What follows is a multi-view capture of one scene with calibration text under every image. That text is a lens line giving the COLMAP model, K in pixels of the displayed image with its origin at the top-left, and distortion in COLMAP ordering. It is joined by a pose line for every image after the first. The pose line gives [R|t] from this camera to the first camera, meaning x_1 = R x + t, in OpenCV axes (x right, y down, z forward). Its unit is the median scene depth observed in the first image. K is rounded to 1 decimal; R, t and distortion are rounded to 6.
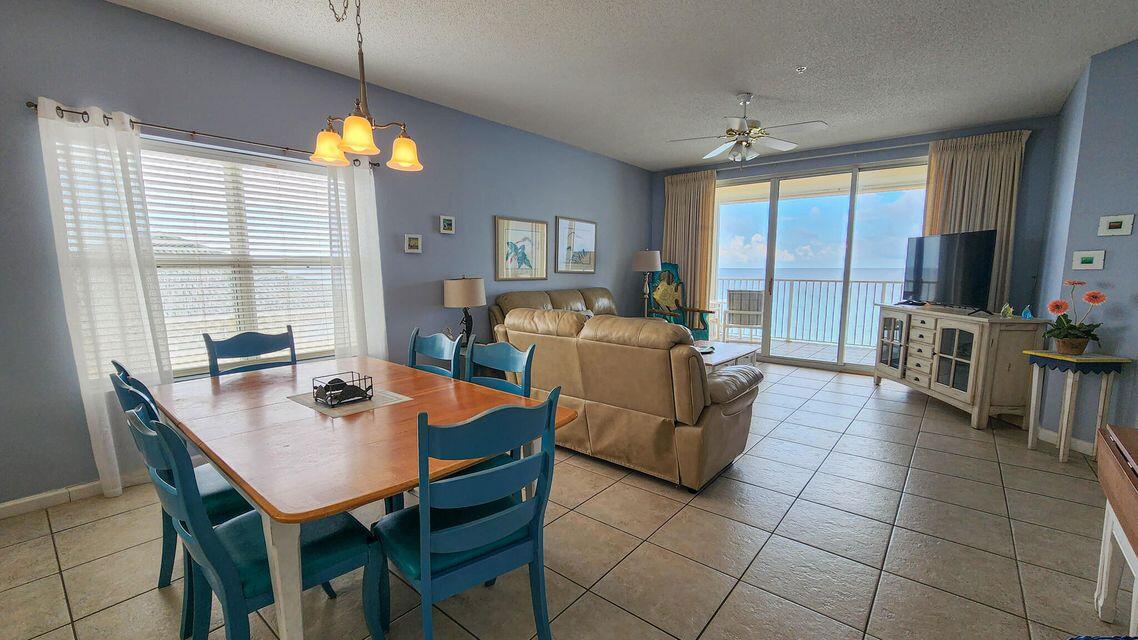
lens RADIAL K [[474.5, 0, 568.7], [0, 474.5, 333.3], [0, 0, 1]] dist [-0.000722, 0.000167]
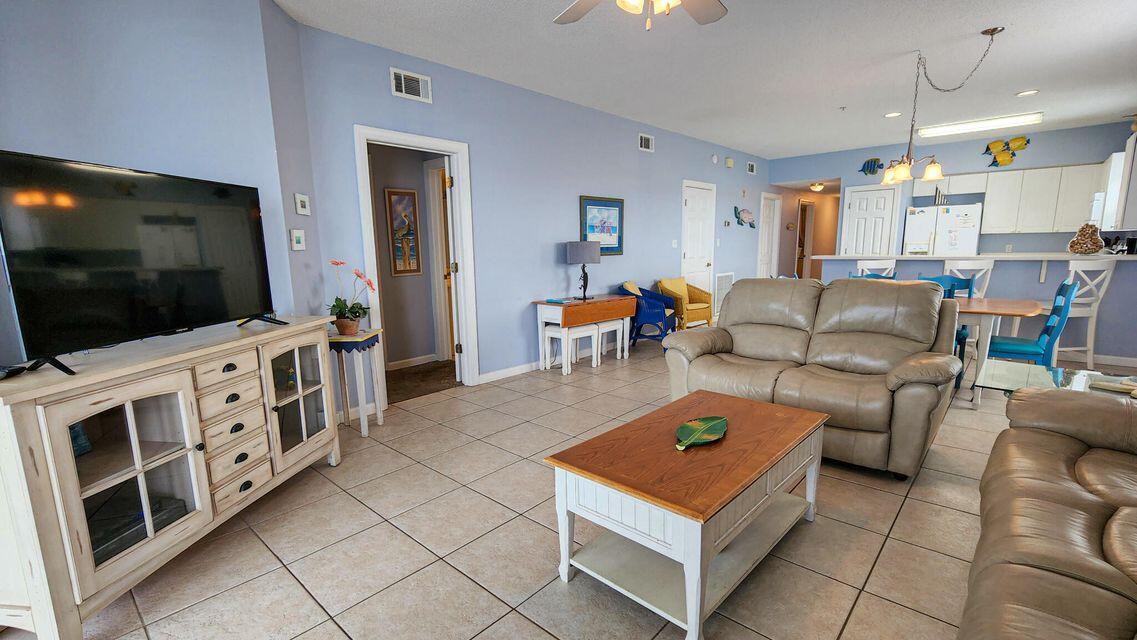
lens RADIAL K [[506.0, 0, 562.1], [0, 506.0, 328.9], [0, 0, 1]] dist [-0.000575, -0.000247]
pose [[-0.998690, 0.012075, 0.049731, 0.651380], [0.026329, 0.954523, 0.296973, -0.322301], [-0.043884, 0.297893, -0.953590, 2.359632]]
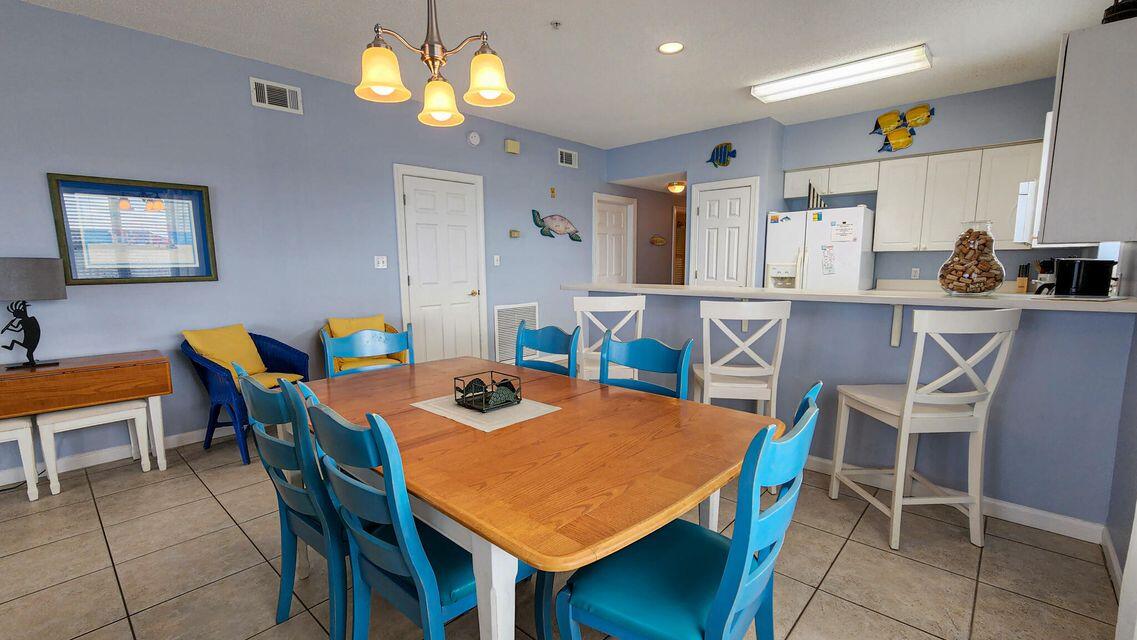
lens RADIAL K [[491.8, 0, 563.4], [0, 491.8, 329.5], [0, 0, 1]] dist [0.000014, 0.000033]
pose [[-0.998569, 0.004067, 0.053316, -0.482697], [0.018461, 0.962018, 0.272361, -0.173092], [-0.050183, 0.272955, -0.960717, 1.334261]]
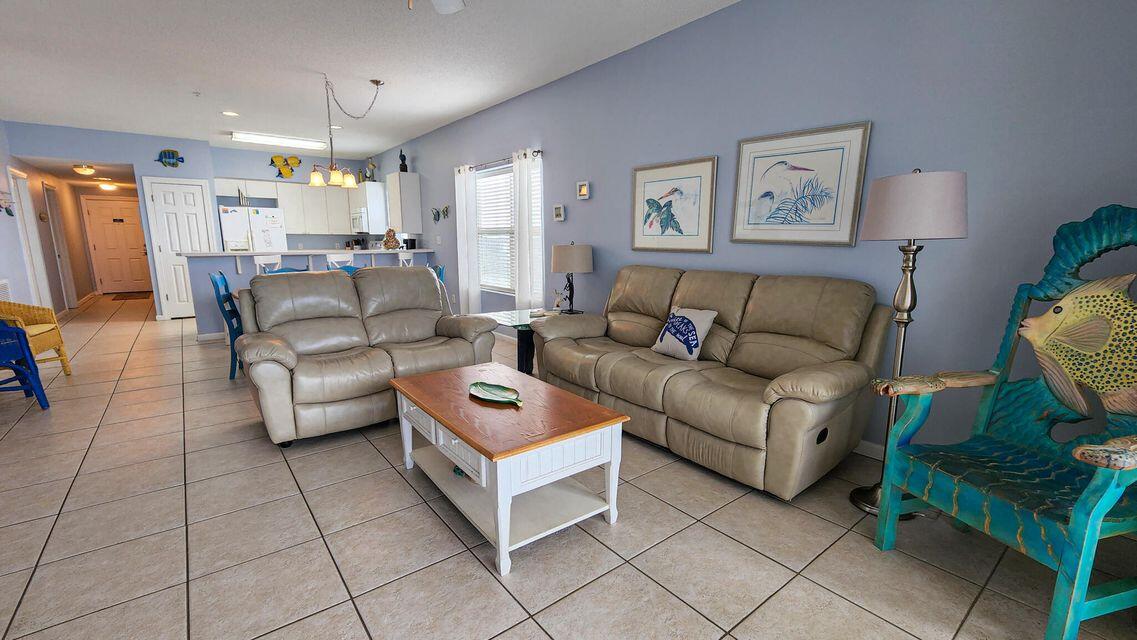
lens RADIAL K [[474.1, 0, 568.2], [0, 474.1, 333.3], [0, 0, 1]] dist [-0.000722, 0.000167]
pose [[-0.202983, 0.194031, -0.959766, 1.232106], [-0.135991, 0.965085, 0.223867, -0.253423], [0.969693, 0.175961, -0.169509, 1.914267]]
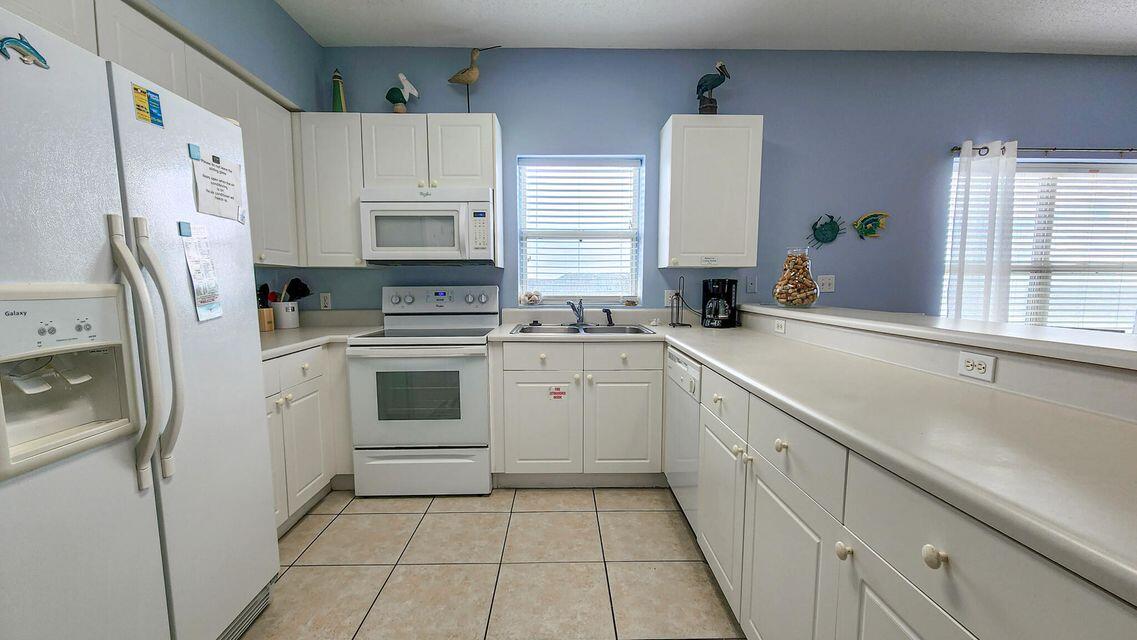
lens RADIAL K [[474.1, 0, 568.2], [0, 474.1, 333.3], [0, 0, 1]] dist [-0.000722, 0.000167]
pose [[0.651346, 0.080017, -0.754550, -0.703024], [-0.104744, 0.994386, 0.015033, 0.106907], [0.751517, 0.069243, 0.656070, -0.563093]]
